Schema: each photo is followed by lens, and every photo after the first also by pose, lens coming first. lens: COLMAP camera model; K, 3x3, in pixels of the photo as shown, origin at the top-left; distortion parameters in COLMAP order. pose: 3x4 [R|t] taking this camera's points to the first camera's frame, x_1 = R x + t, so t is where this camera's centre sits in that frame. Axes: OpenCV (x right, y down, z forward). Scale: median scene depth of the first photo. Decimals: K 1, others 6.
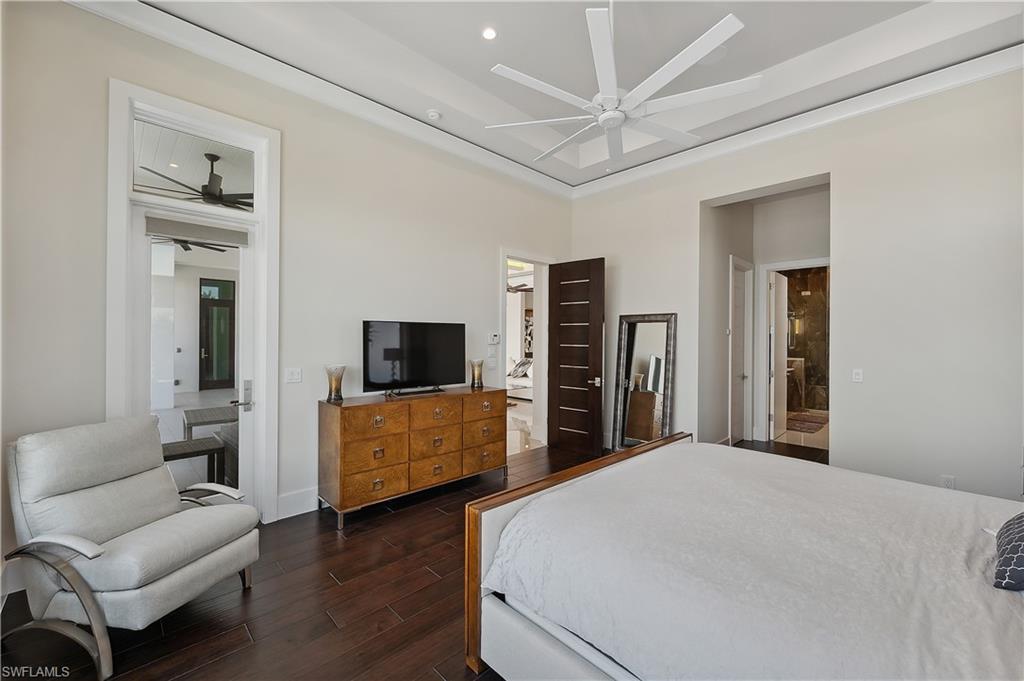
lens RADIAL K [[416.7, 0, 507.1], [0, 416.7, 341.3], [0, 0, 1]] dist [-0.009276, 0.001864]
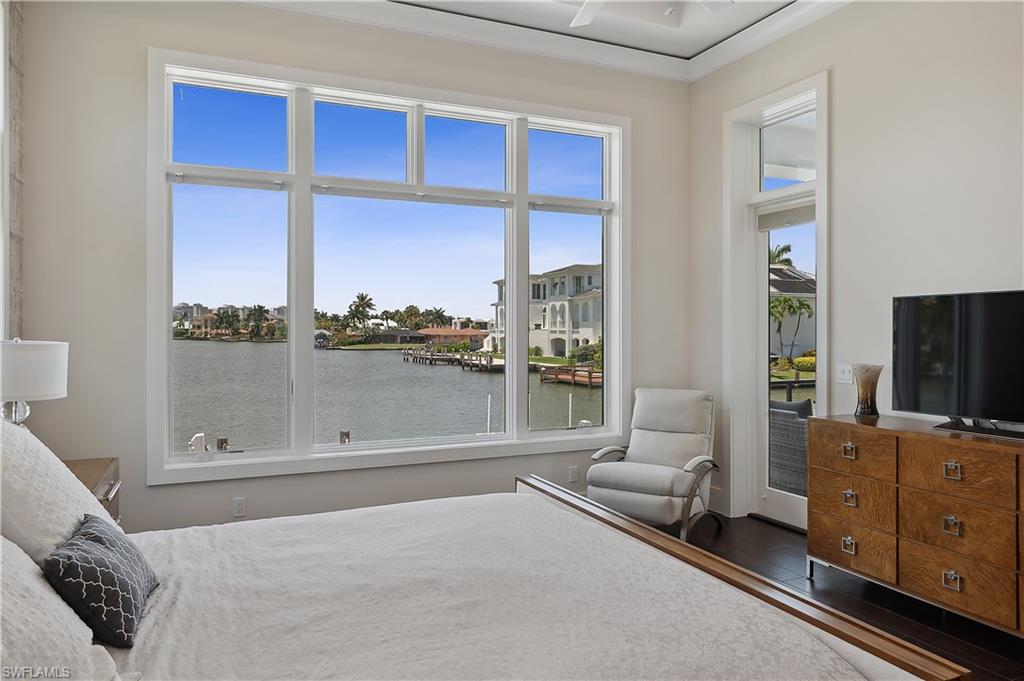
lens RADIAL K [[701.5, 0, 508.2], [0, 701.5, 334.6], [0, 0, 1]] dist [0.000753, 0.003312]
pose [[-0.351238, -0.001062, -0.936285, 0.882628], [0.003455, 0.999991, -0.002430, 0.006697], [0.936280, -0.004088, -0.351232, 0.837597]]
